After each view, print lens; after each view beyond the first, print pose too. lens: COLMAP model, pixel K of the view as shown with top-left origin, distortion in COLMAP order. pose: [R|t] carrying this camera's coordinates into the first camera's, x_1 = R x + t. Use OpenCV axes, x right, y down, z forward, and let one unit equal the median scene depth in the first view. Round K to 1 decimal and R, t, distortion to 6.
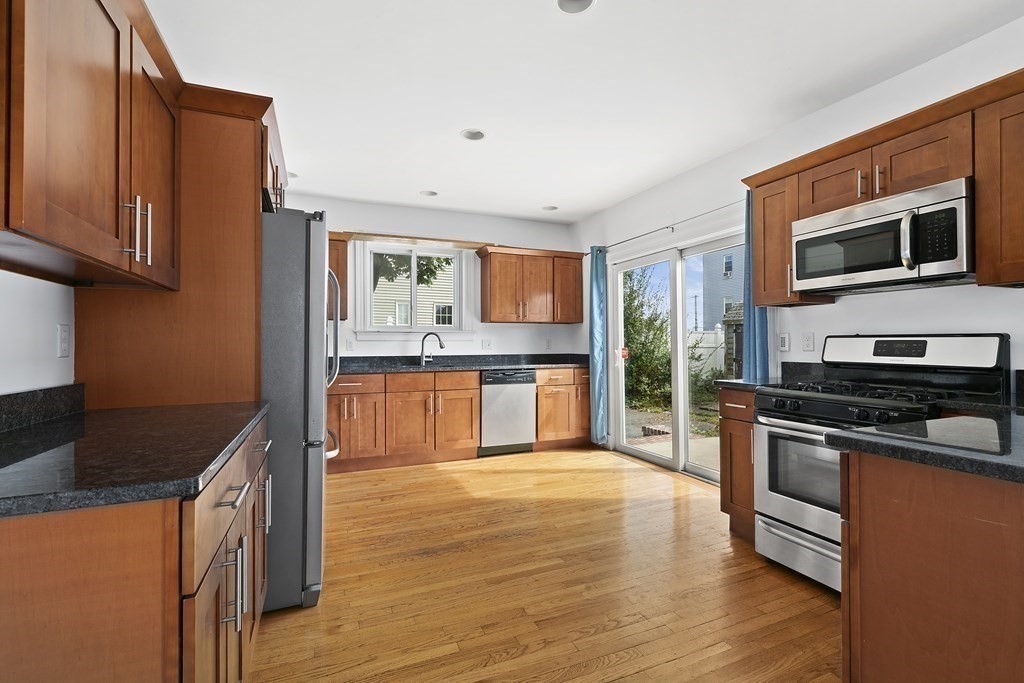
lens RADIAL K [[460.0, 0, 512.4], [0, 460.0, 338.7], [0, 0, 1]] dist [0.003101, 0.000856]
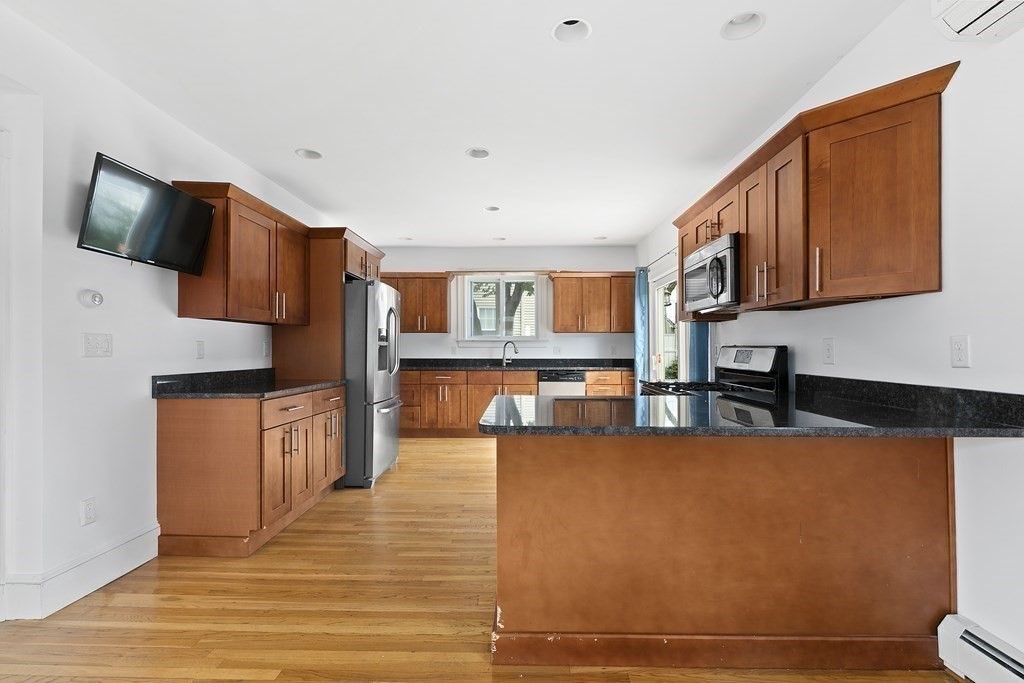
lens RADIAL K [[460.0, 0, 511.3], [0, 460.0, 346.8], [0, 0, 1]] dist [0.003101, 0.000856]
pose [[0.913011, 0.002065, -0.407931, 0.380398], [0.001295, 0.999967, 0.007961, -0.008355], [0.407934, -0.007796, 0.912978, -0.213364]]
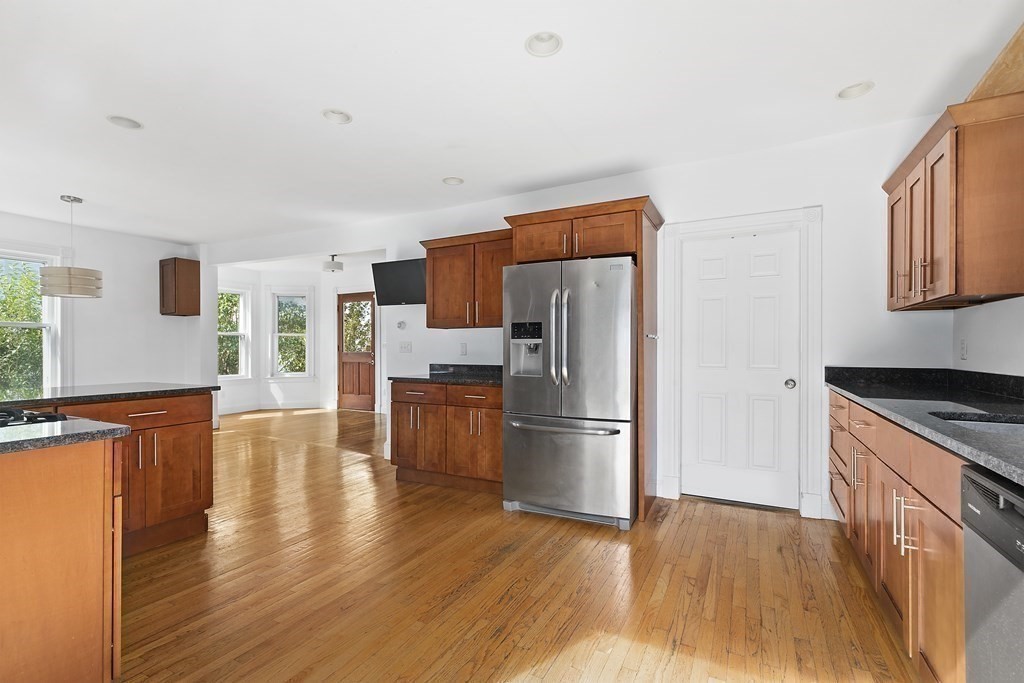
lens RADIAL K [[460.0, 0, 514.4], [0, 460.0, 347.7], [0, 0, 1]] dist [0.003101, 0.000856]
pose [[-0.766332, 0.004397, -0.642430, 0.258067], [0.014352, 0.999844, -0.010277, 0.008264], [0.642285, -0.017096, -0.766275, 0.987088]]
